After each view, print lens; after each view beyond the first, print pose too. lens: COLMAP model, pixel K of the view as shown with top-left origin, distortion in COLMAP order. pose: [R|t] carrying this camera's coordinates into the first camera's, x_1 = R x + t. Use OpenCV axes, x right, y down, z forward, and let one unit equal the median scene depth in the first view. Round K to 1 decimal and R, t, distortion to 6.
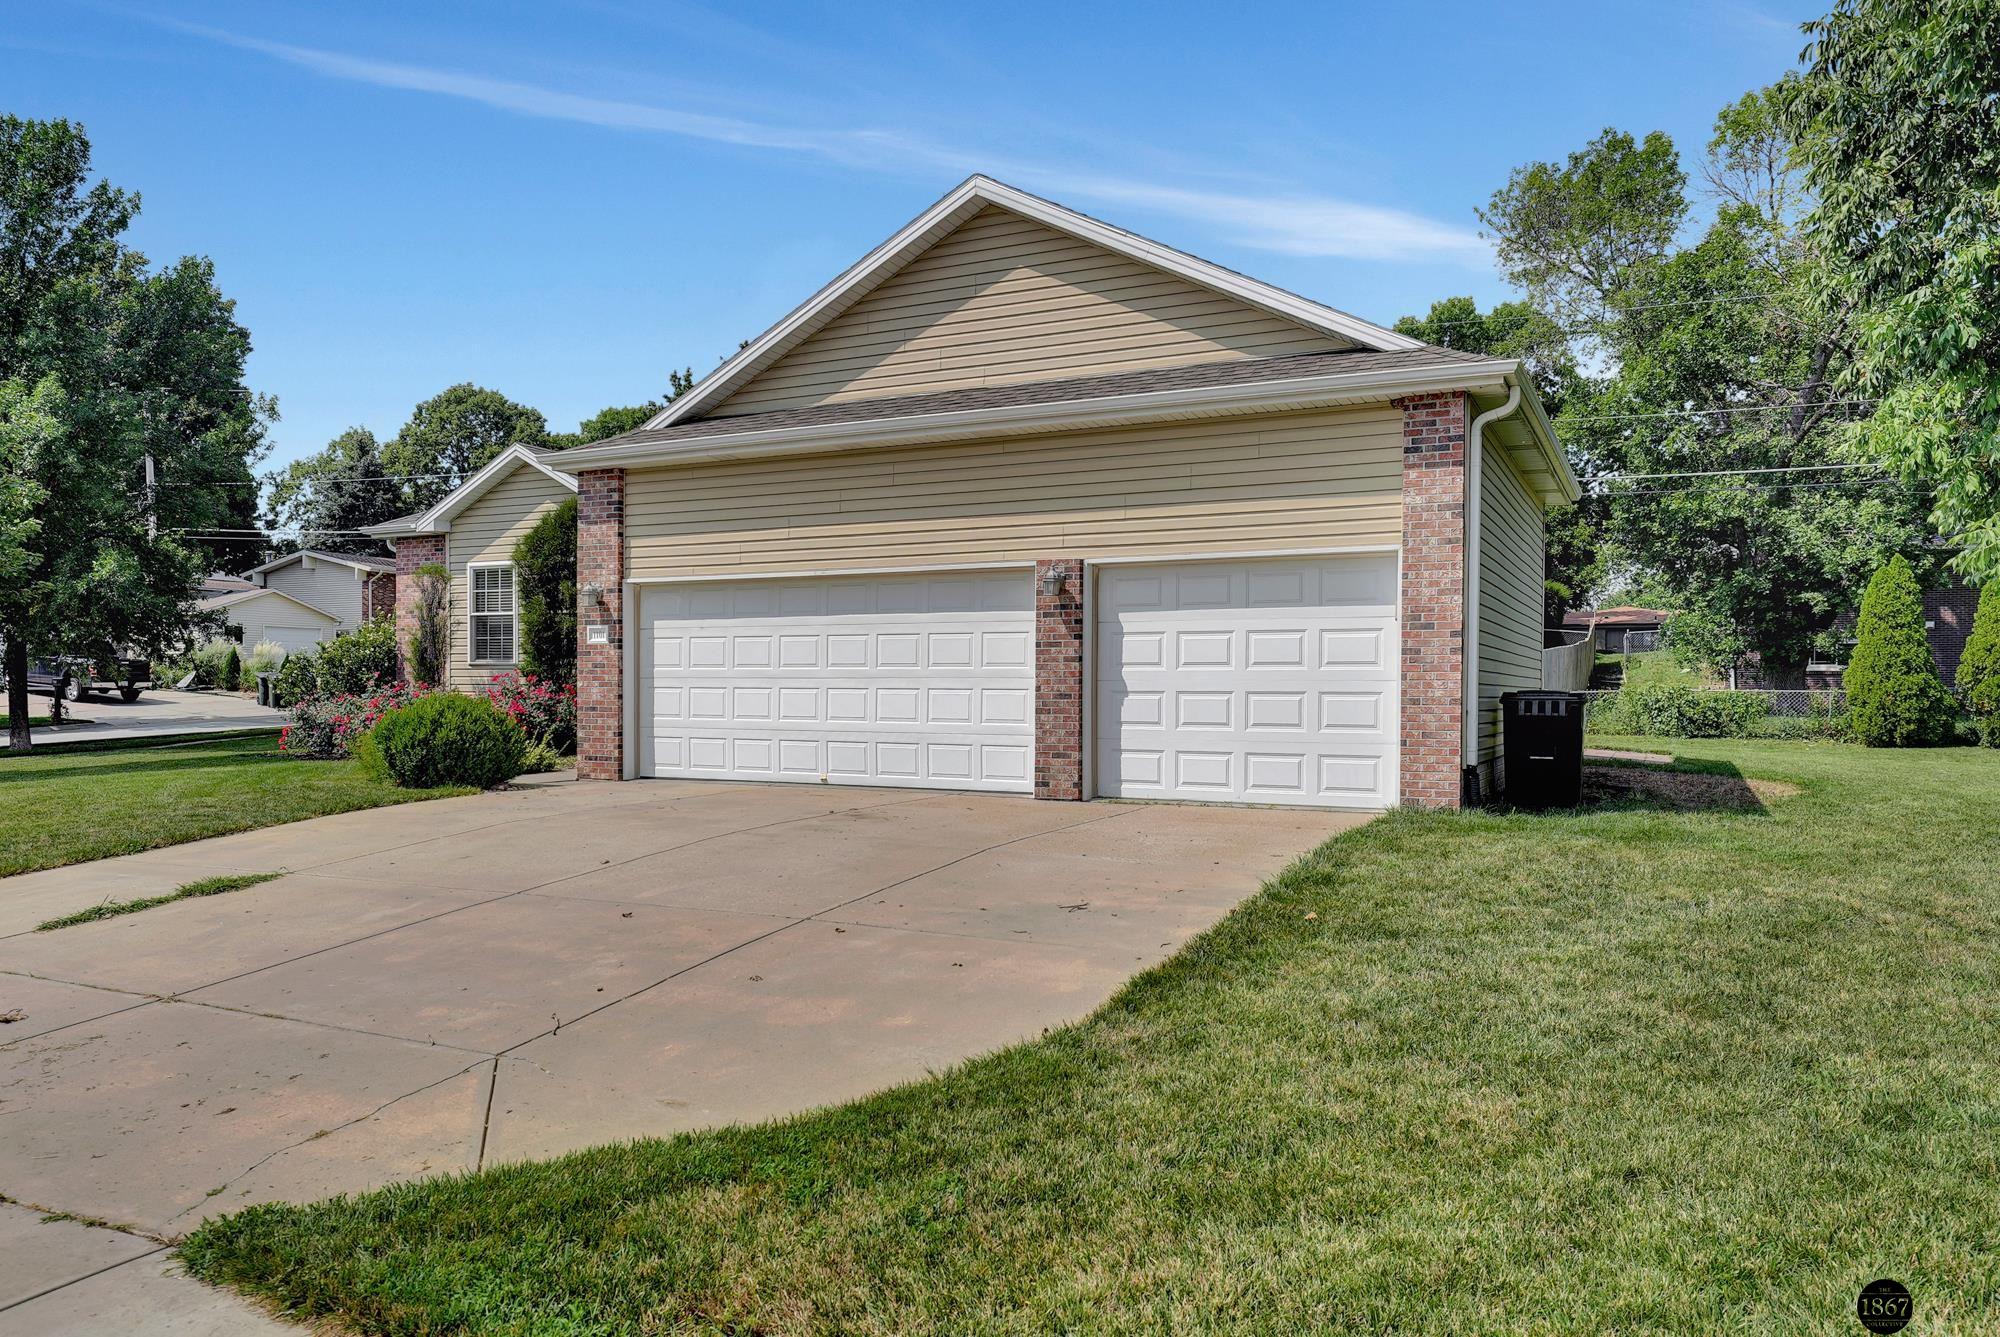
lens RADIAL K [[1372.9, 0, 1000.8], [0, 1372.9, 728.7], [0, 0, 1]] dist [-0.001437, -0.002773]
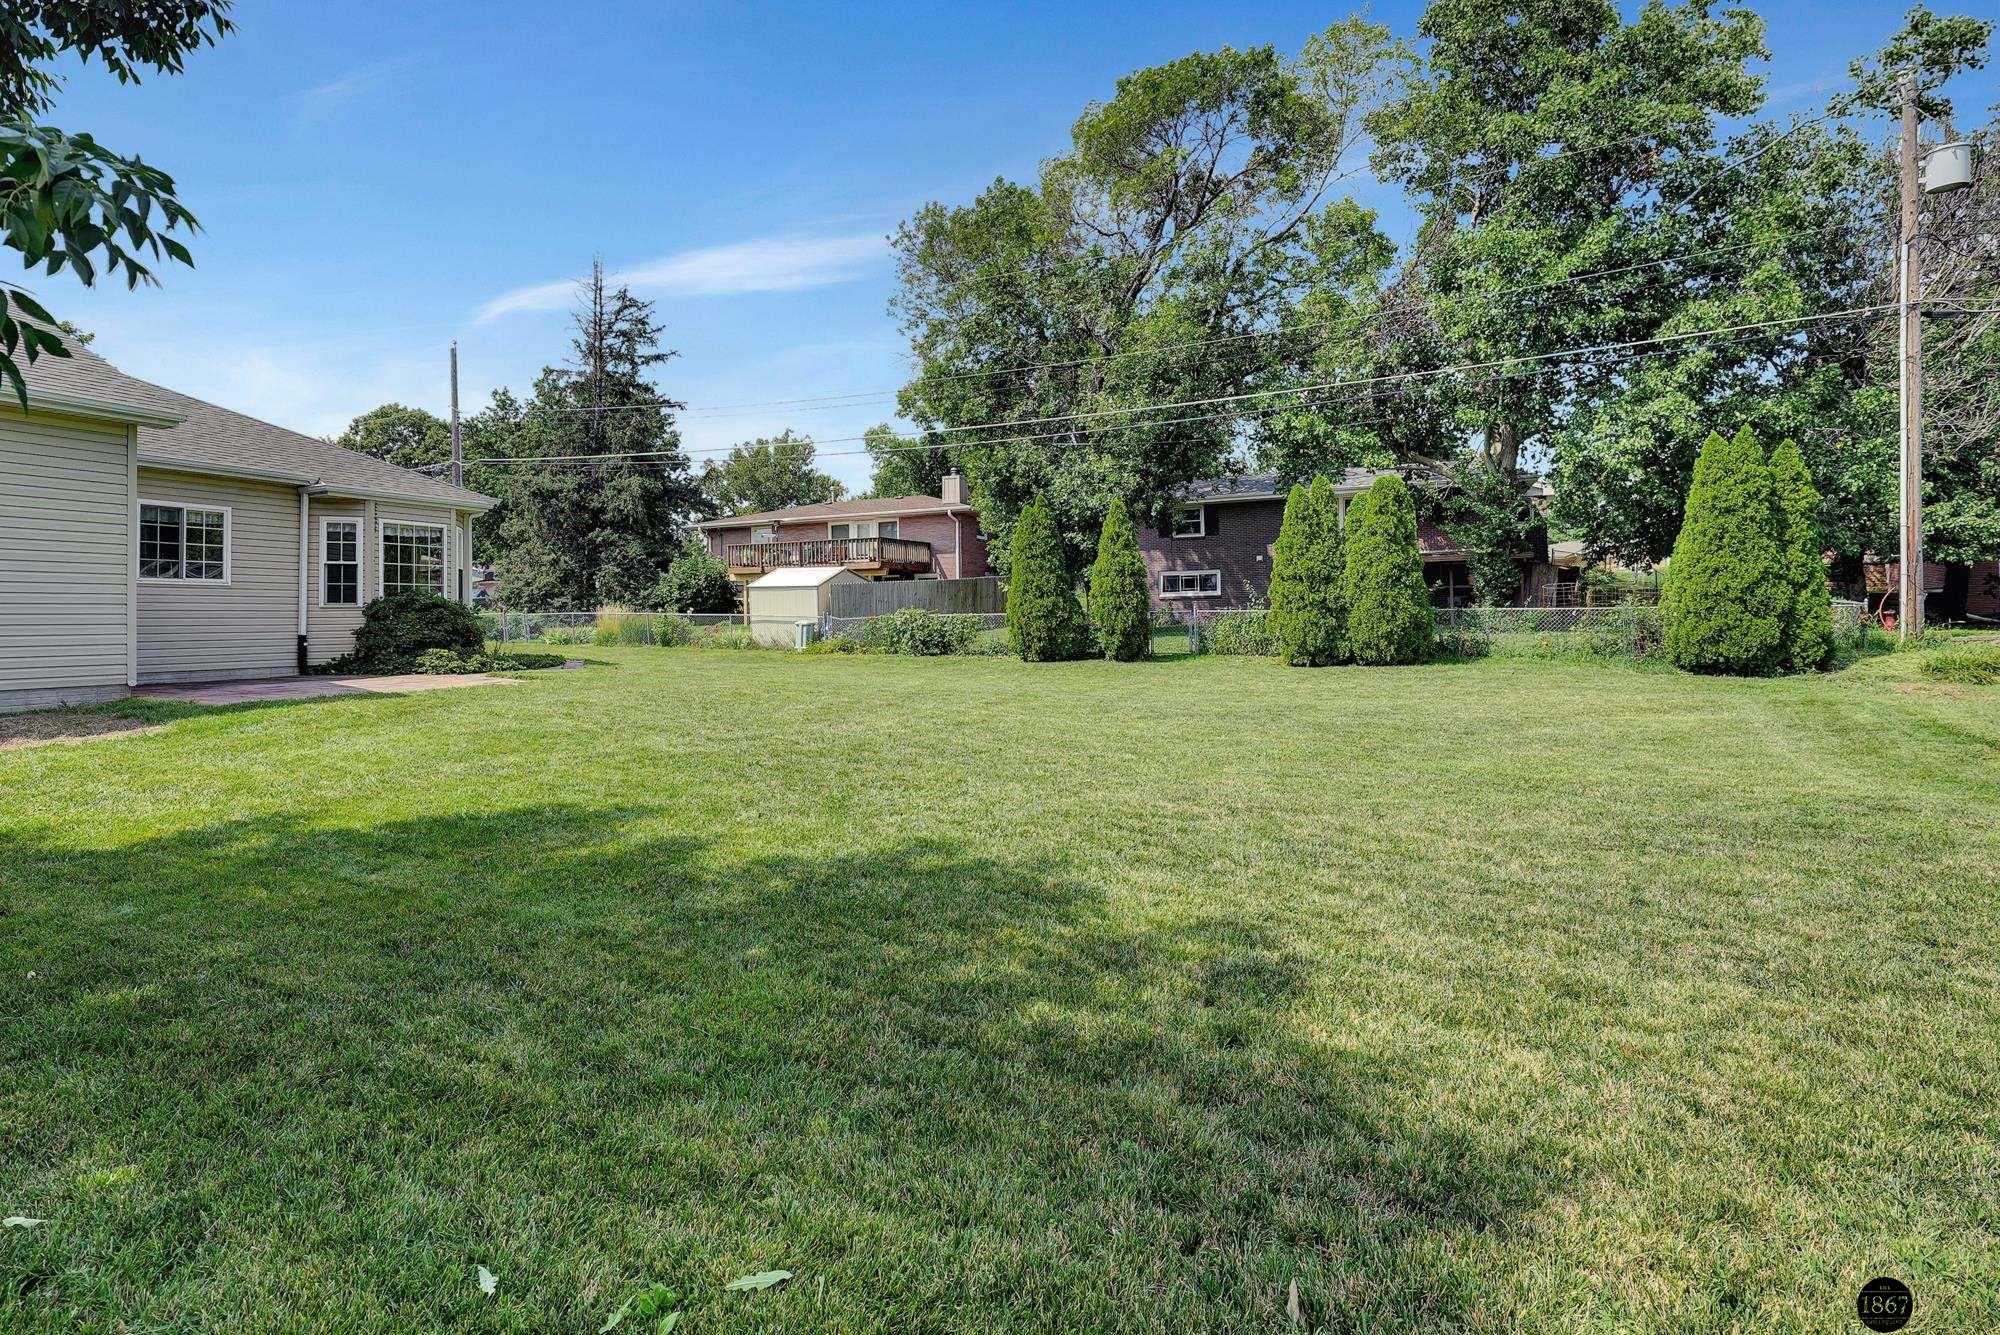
lens RADIAL K [[934.5, 0, 997.1], [0, 934.5, 614.5], [0, 0, 1]] dist [-0.001703, -0.000369]
pose [[0.999138, -0.020215, 0.036265, 1.059544], [0.021354, 0.999281, -0.031313, -0.003660], [-0.035606, 0.032060, 0.998852, 0.382977]]
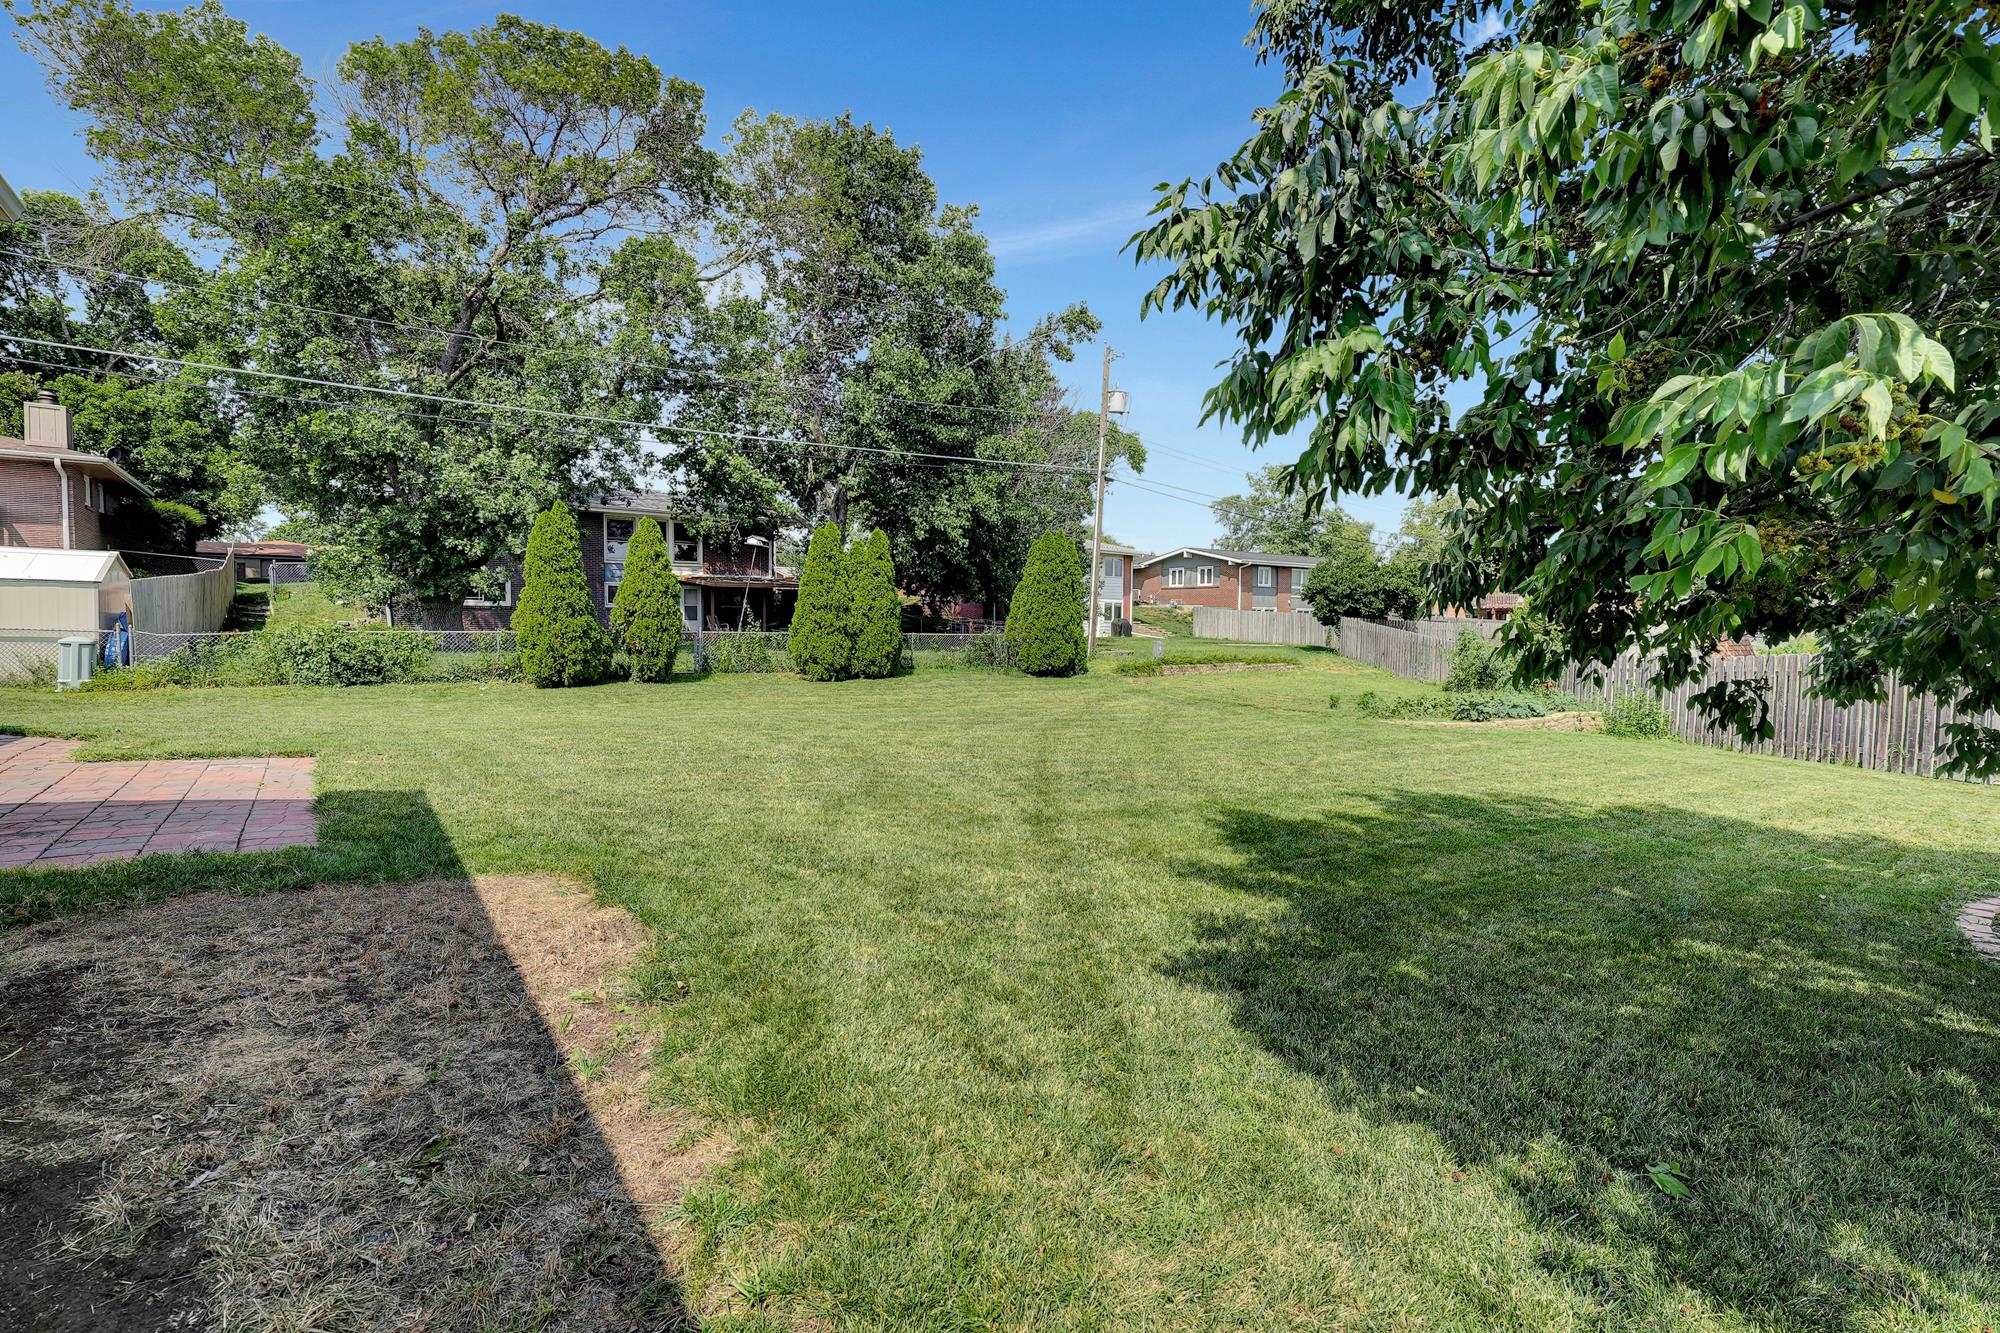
lens RADIAL K [[915.2, 0, 1000.0], [0, 915.2, 666.5], [0, 0, 1]] dist [-0.003237, -0.000645]
pose [[0.466747, -0.046837, 0.883150, 0.349933], [0.016374, 0.998883, 0.044321, -0.048824], [-0.884239, -0.006226, 0.466992, 0.687852]]
